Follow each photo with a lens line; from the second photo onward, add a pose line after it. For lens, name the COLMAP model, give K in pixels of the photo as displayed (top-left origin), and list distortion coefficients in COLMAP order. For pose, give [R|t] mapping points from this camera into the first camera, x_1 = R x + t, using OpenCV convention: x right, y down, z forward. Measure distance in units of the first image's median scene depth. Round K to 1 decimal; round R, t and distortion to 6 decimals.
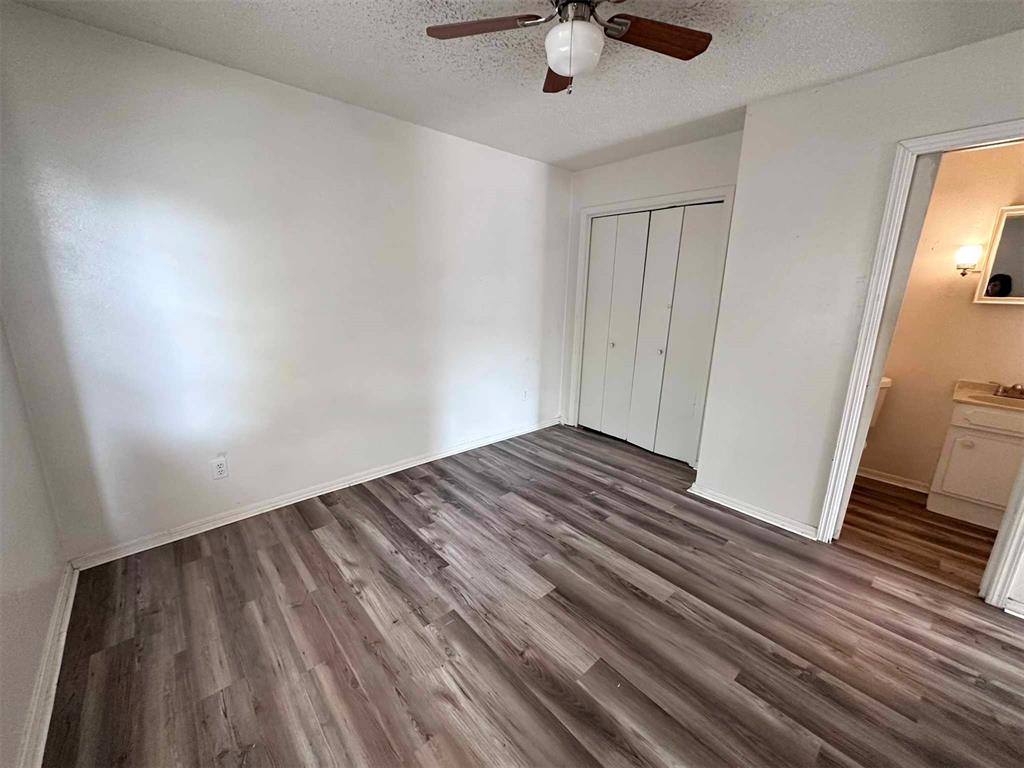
lens RADIAL K [[410.0, 0, 511.0], [0, 410.0, 383.6], [0, 0, 1]] dist [-0.001172, -0.000194]
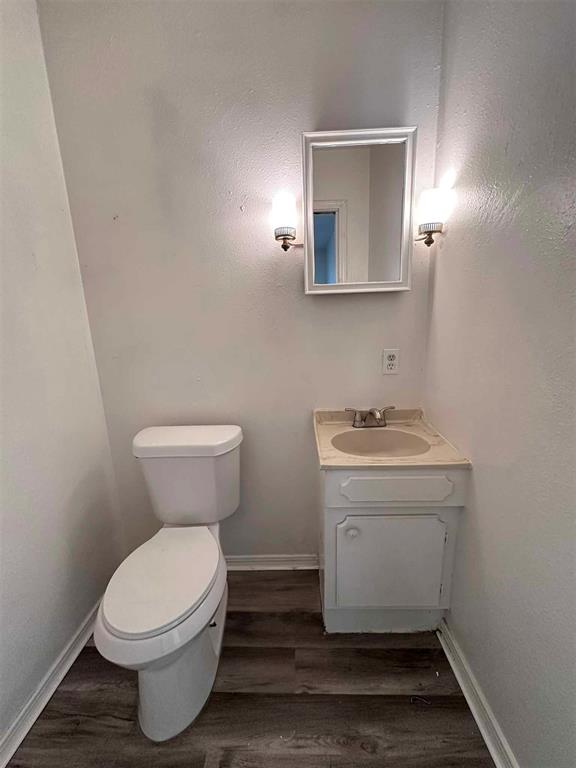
lens RADIAL K [[307.5, 0, 289.8], [0, 307.5, 384.6], [0, 0, 1]] dist [-0.001172, -0.000194]
pose [[0.689044, -0.195933, 0.697731, 0.742590], [0.212365, 0.975086, 0.064098, -0.093414], [-0.692907, 0.104007, 0.713486, 0.682618]]
